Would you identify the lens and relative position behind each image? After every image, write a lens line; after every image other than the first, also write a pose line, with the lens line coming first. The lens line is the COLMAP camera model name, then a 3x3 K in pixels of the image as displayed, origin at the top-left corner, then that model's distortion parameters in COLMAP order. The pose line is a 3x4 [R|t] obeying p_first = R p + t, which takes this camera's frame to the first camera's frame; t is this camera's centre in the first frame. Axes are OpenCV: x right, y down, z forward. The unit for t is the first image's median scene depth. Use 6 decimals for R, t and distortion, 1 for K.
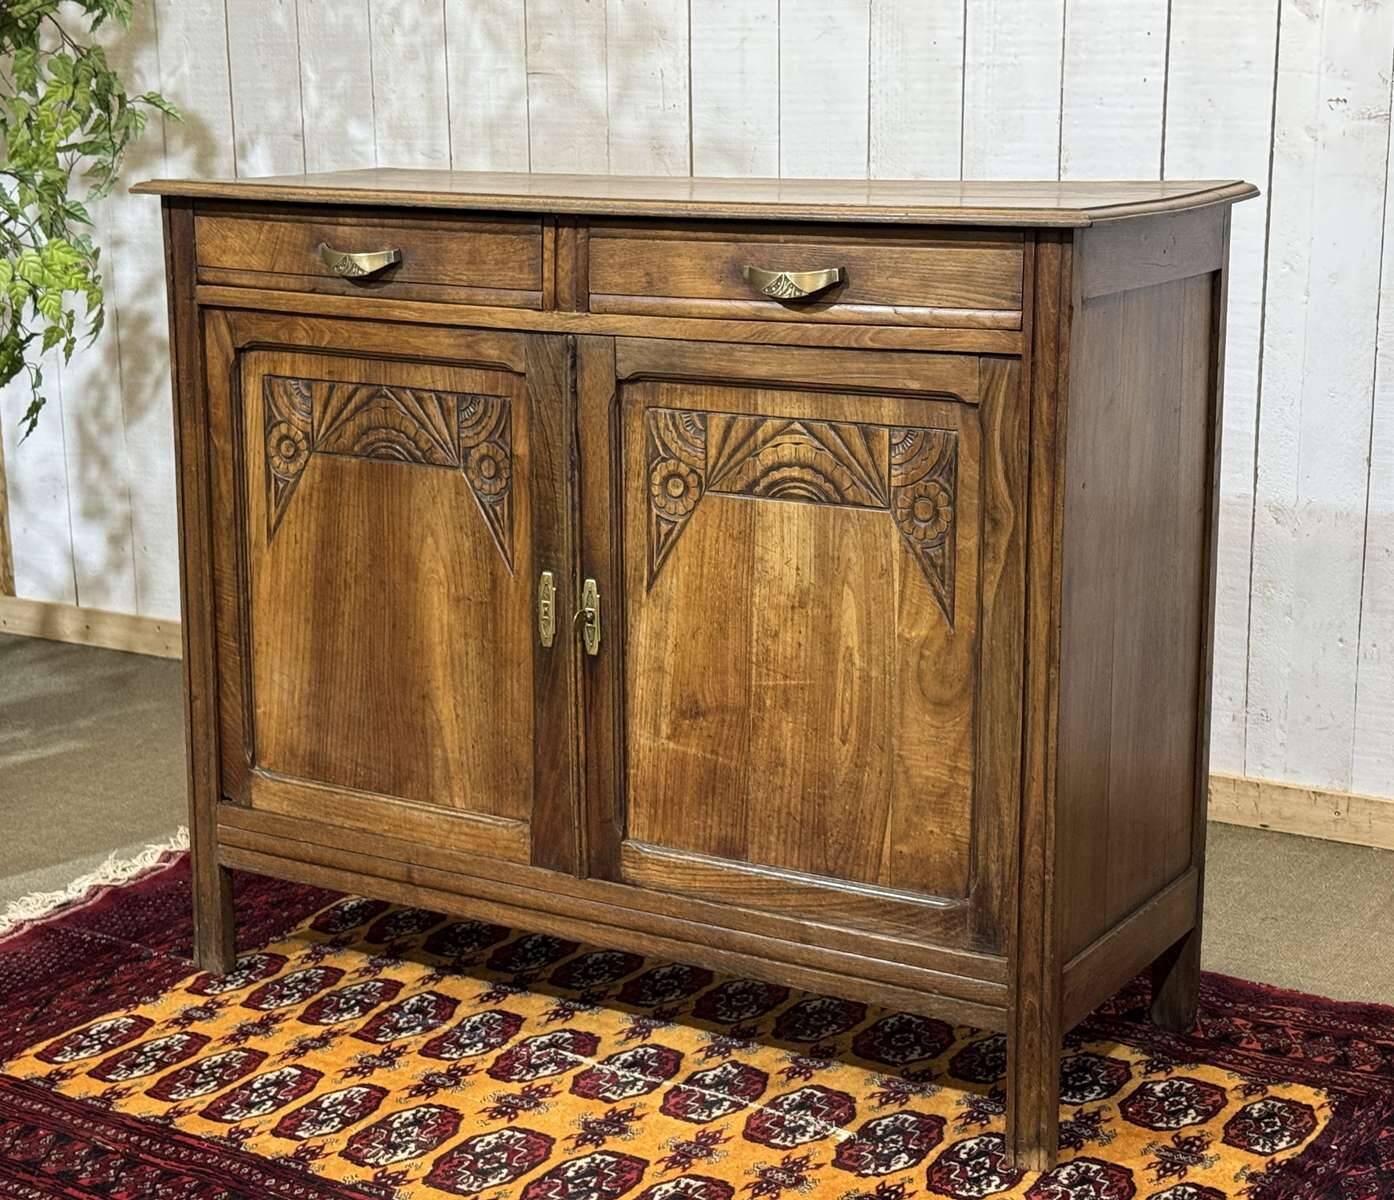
lens RADIAL K [[2456.8, 0, 697.7], [0, 2456.8, 624.8], [0, 0, 1]] dist [0.171513, -0.320412]
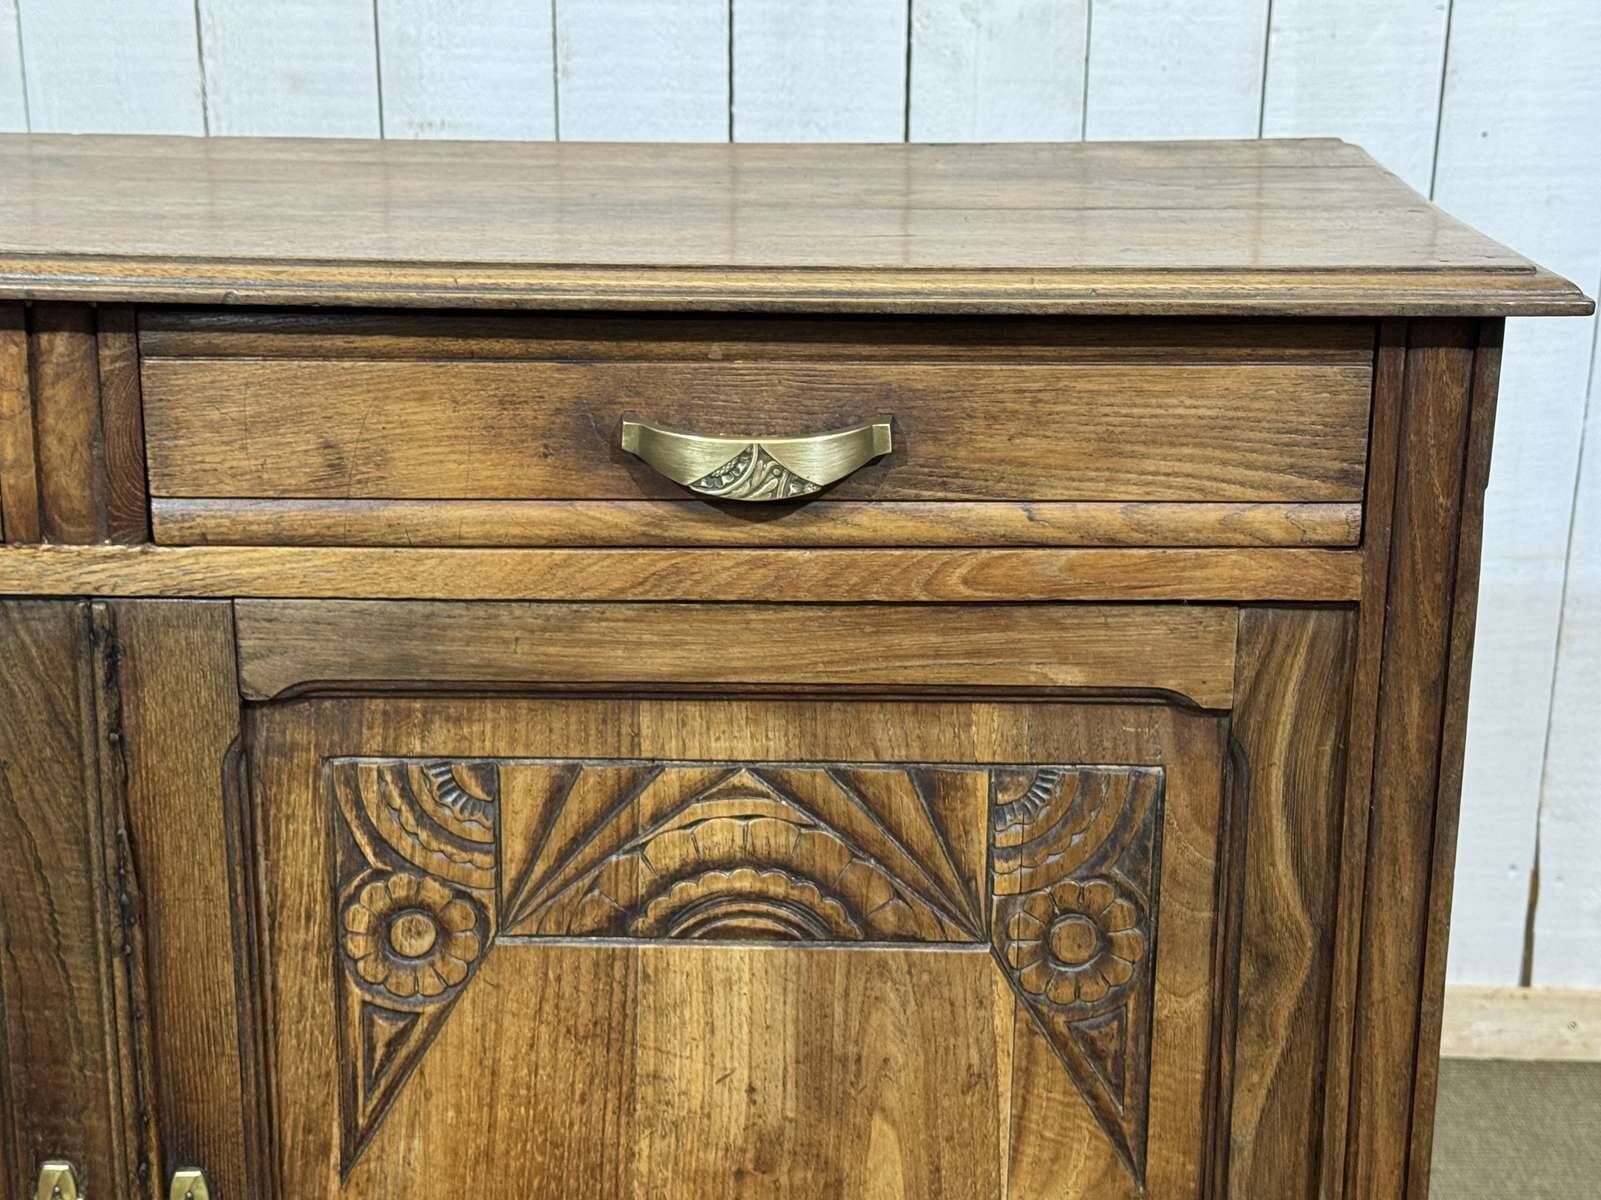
lens RADIAL K [[2399.4, 0, 804.9], [0, 2399.4, 606.6], [0, 0, 1]] dist [0.140806, -0.129043]
pose [[0.862011, -0.134806, 0.488635, -0.141370], [0.099491, 0.990233, 0.097674, -0.141748], [-0.497029, -0.035581, 0.867004, 0.605550]]
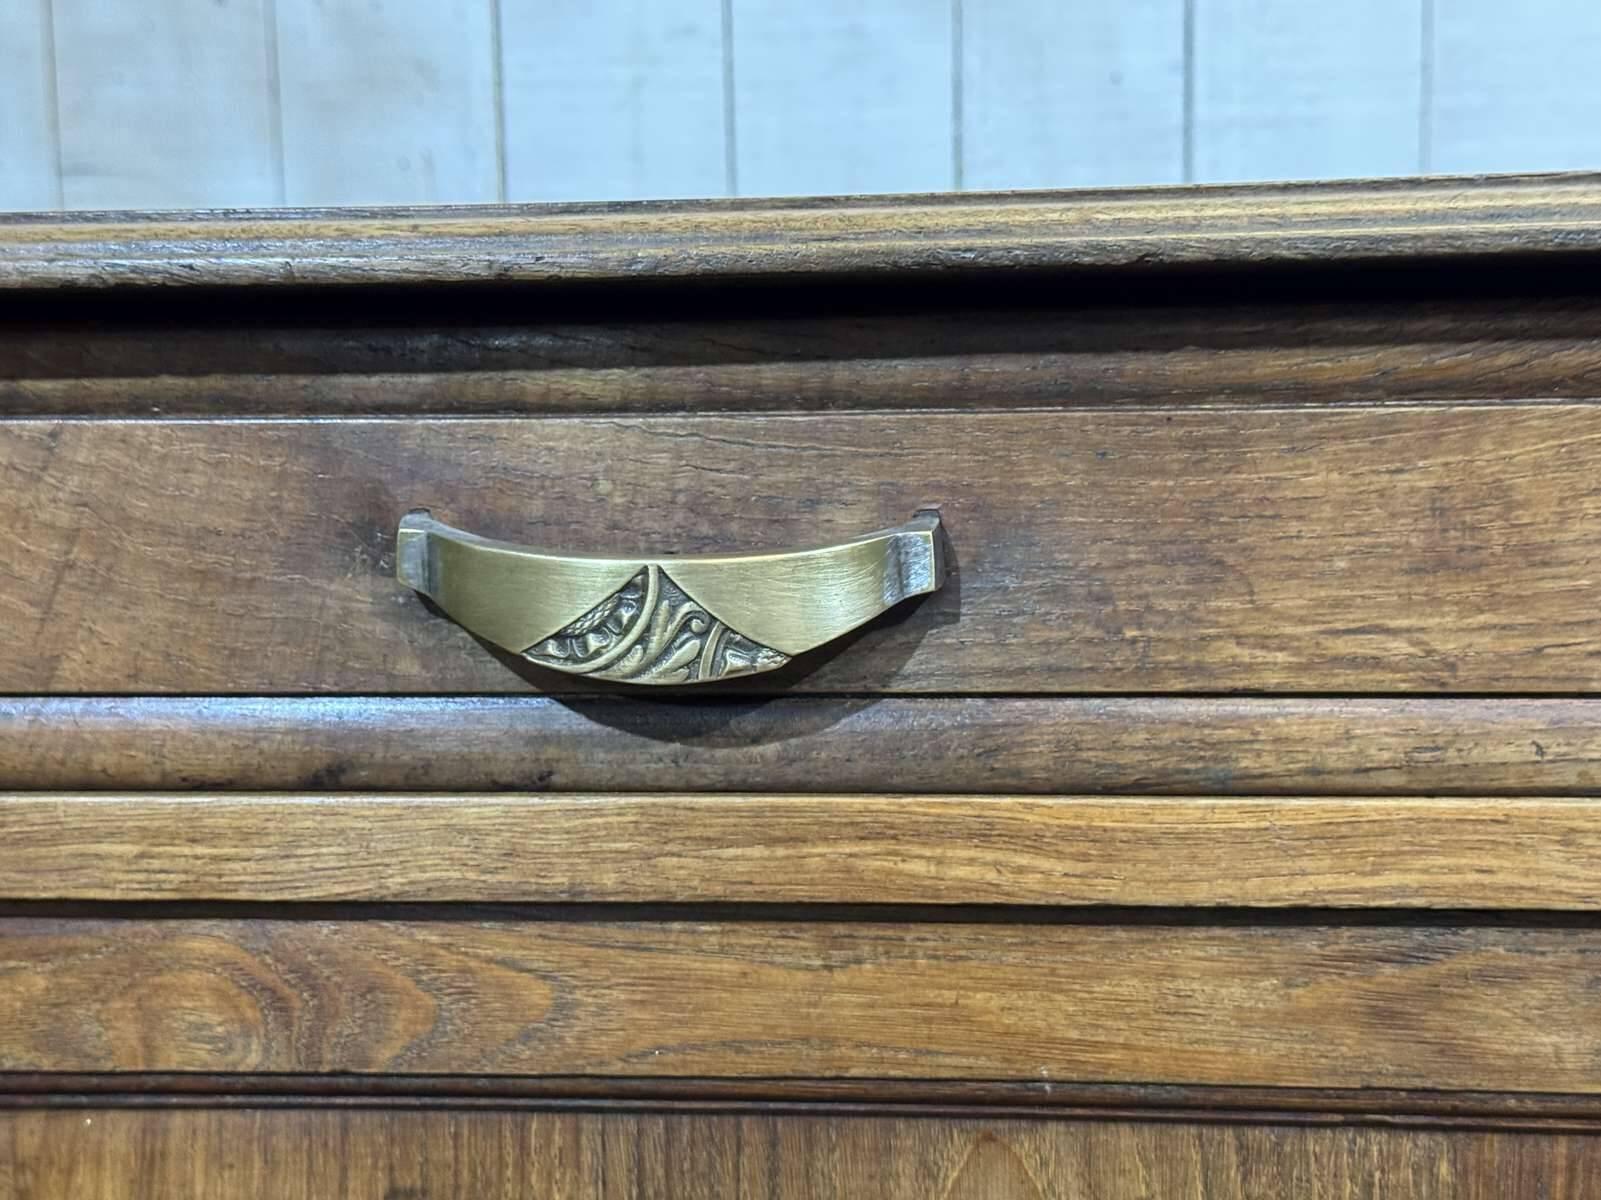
lens RADIAL K [[2399.4, 0, 804.9], [0, 2399.4, 606.6], [0, 0, 1]] dist [0.140806, -0.129043]
pose [[0.894065, -0.055797, 0.444449, -0.213871], [0.116622, 0.986989, -0.110693, -0.130798], [-0.432489, 0.150799, 0.888939, 0.872471]]
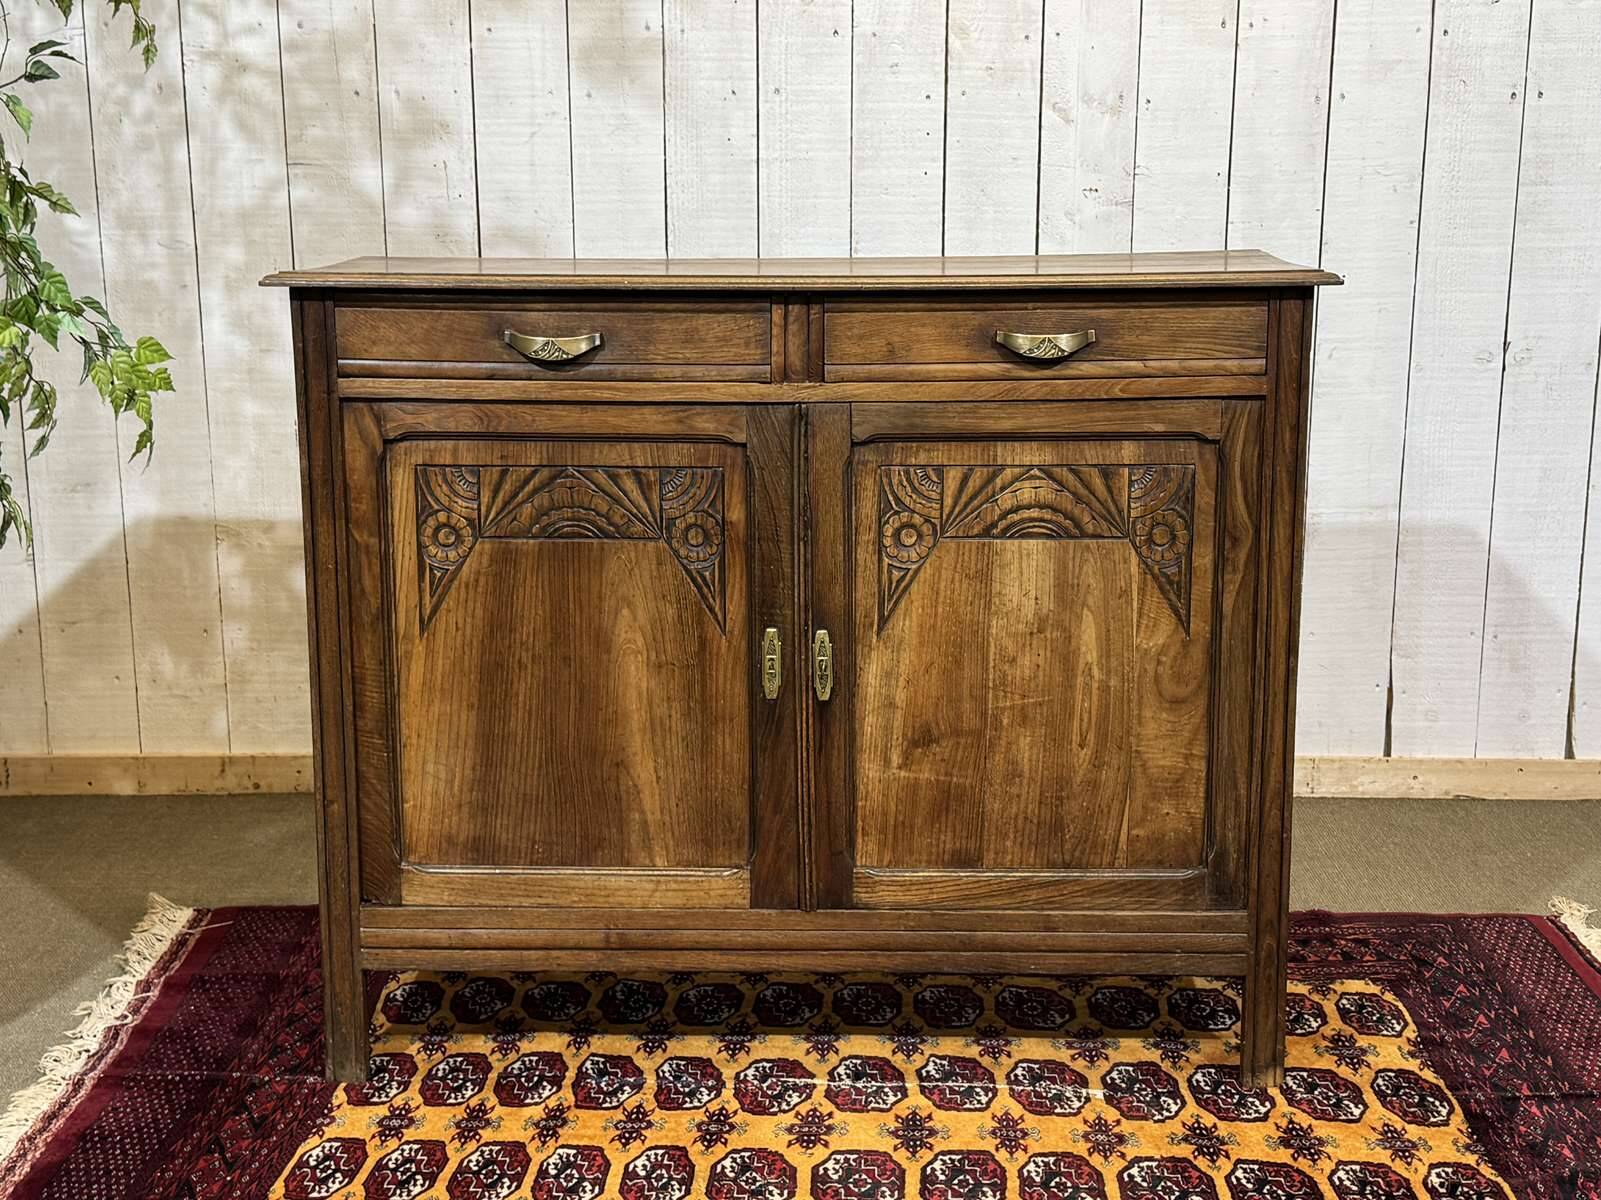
lens RADIAL K [[2188.3, 0, 801.0], [0, 2188.3, 623.6], [0, 0, 1]] dist [0.180636, -0.406186]
pose [[0.864485, -0.101143, 0.492377, -0.525647], [0.110801, 0.993796, 0.009605, -0.031779], [-0.490294, 0.046253, 0.870329, 0.173714]]
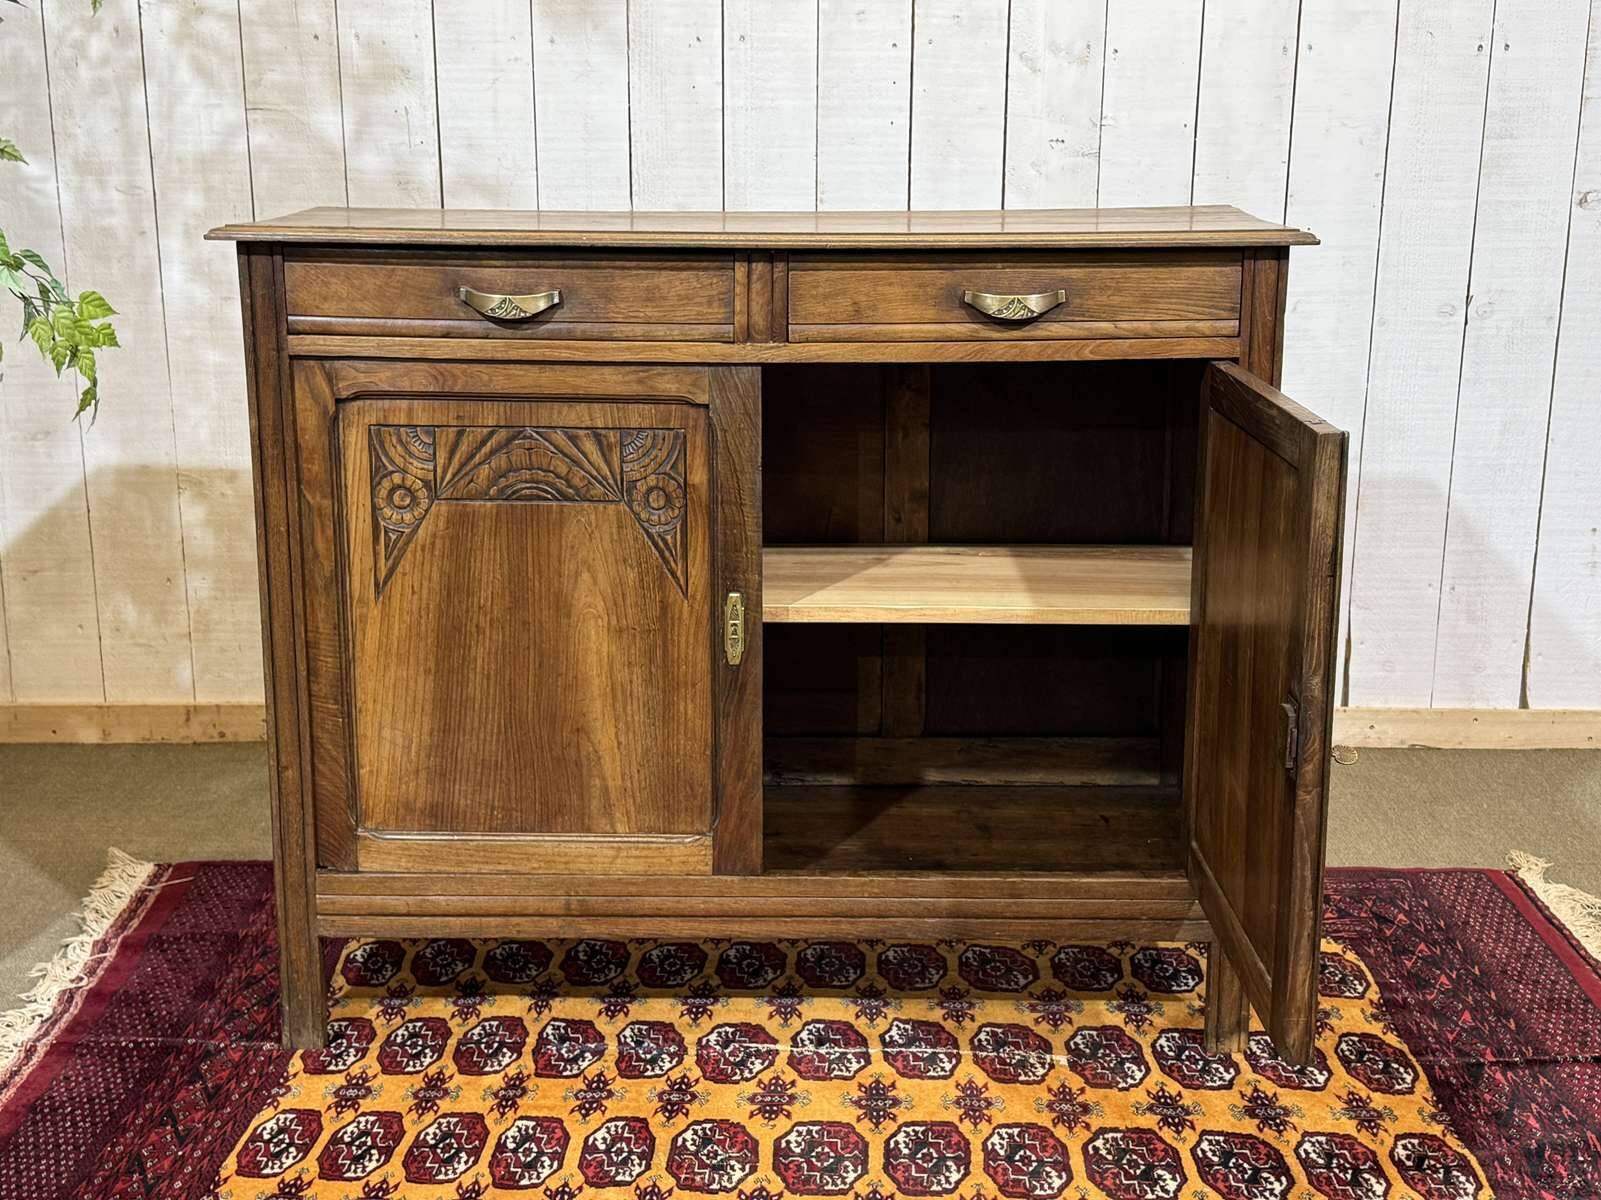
lens RADIAL K [[2081.7, 0, 802.4], [0, 2081.7, 616.1], [0, 0, 1]] dist [0.189923, -0.438190]
pose [[0.856708, -0.115873, 0.502618, -0.491606], [0.108302, 0.993128, 0.044356, -0.048827], [-0.504304, 0.016434, 0.863370, 0.226008]]
